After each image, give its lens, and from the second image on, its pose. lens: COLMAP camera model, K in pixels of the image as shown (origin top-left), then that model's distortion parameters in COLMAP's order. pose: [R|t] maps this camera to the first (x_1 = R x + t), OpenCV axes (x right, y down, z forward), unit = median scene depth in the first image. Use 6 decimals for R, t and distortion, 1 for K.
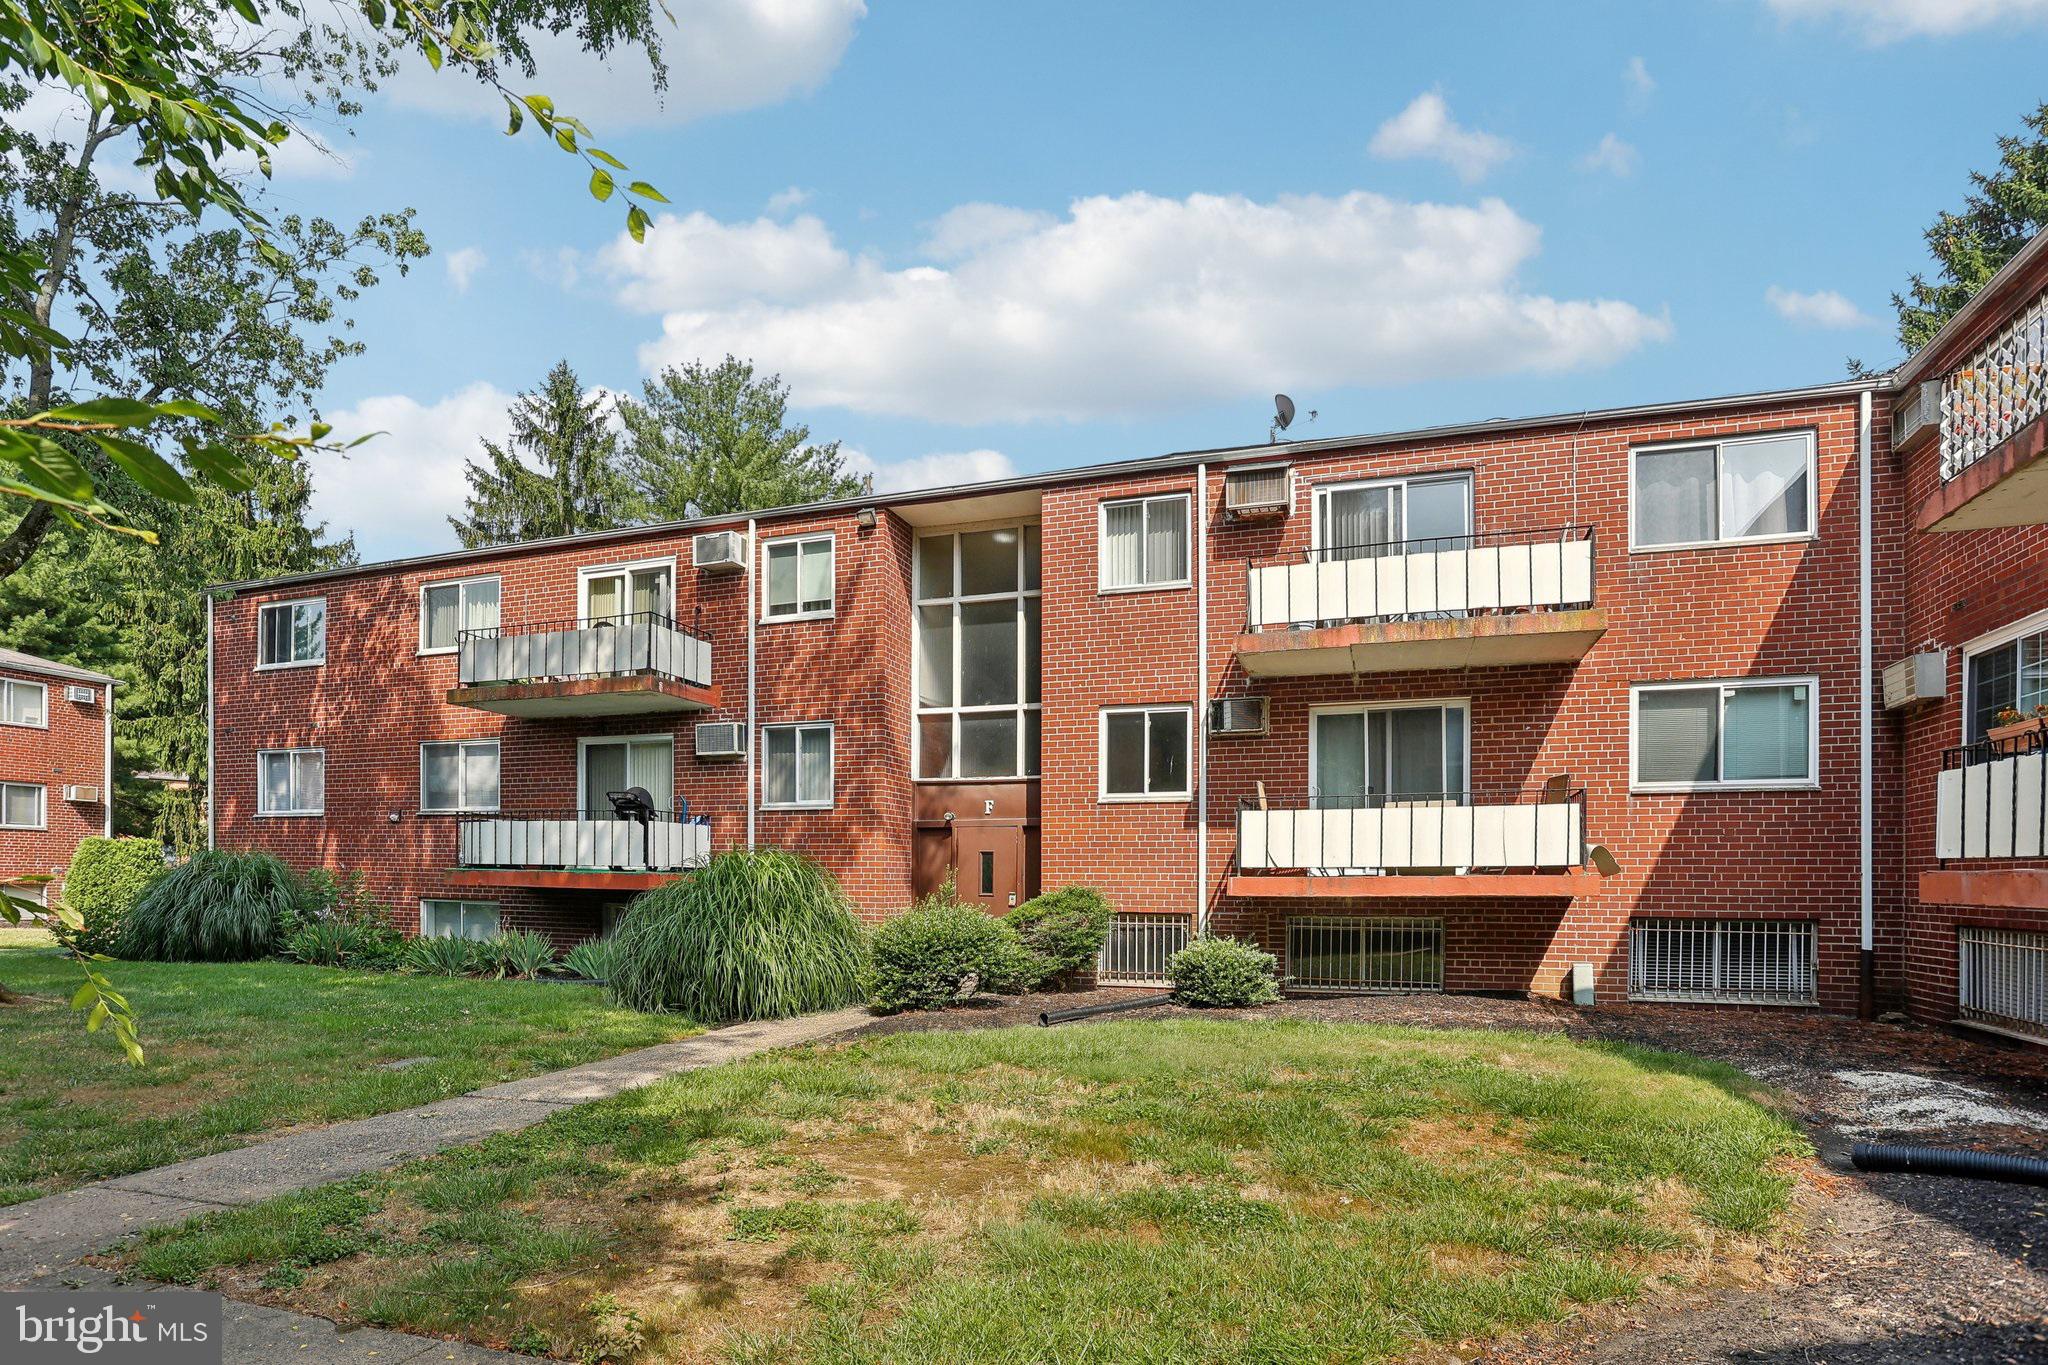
lens RADIAL K [[1047.8, 0, 1007.8], [0, 1047.8, 661.4], [0, 0, 1]] dist [0.018673, -0.010267]
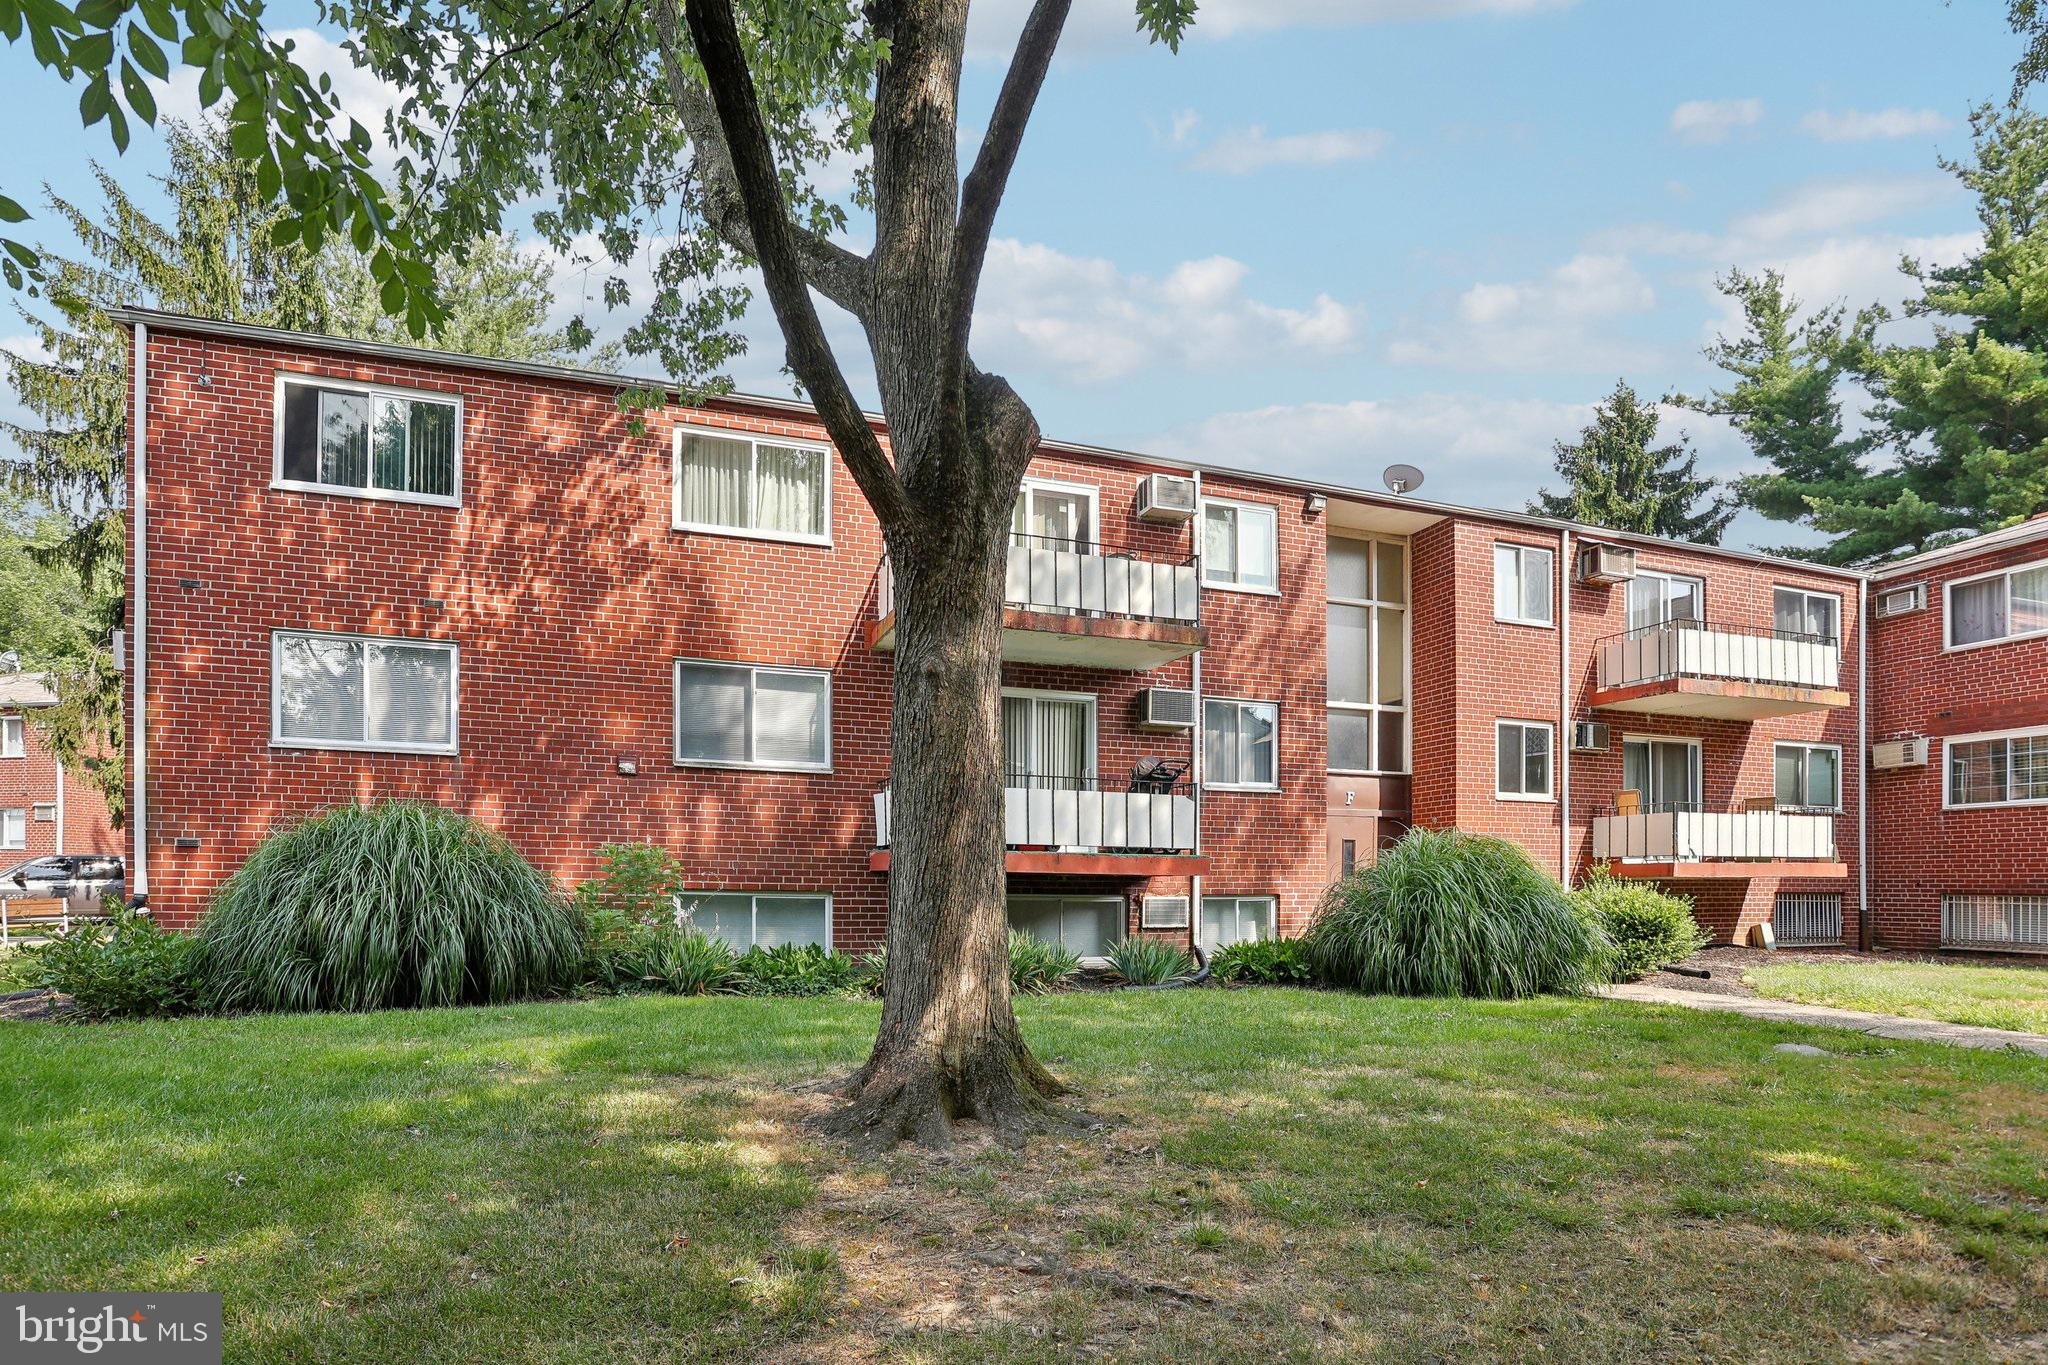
lens RADIAL K [[1047.8, 0, 1007.8], [0, 1047.8, 661.4], [0, 0, 1]] dist [0.018673, -0.010267]
pose [[0.763416, 0.128068, 0.633083, -1.079110], [-0.129758, 0.990573, -0.043914, 0.103974], [-0.632739, -0.048623, 0.772837, 0.450010]]
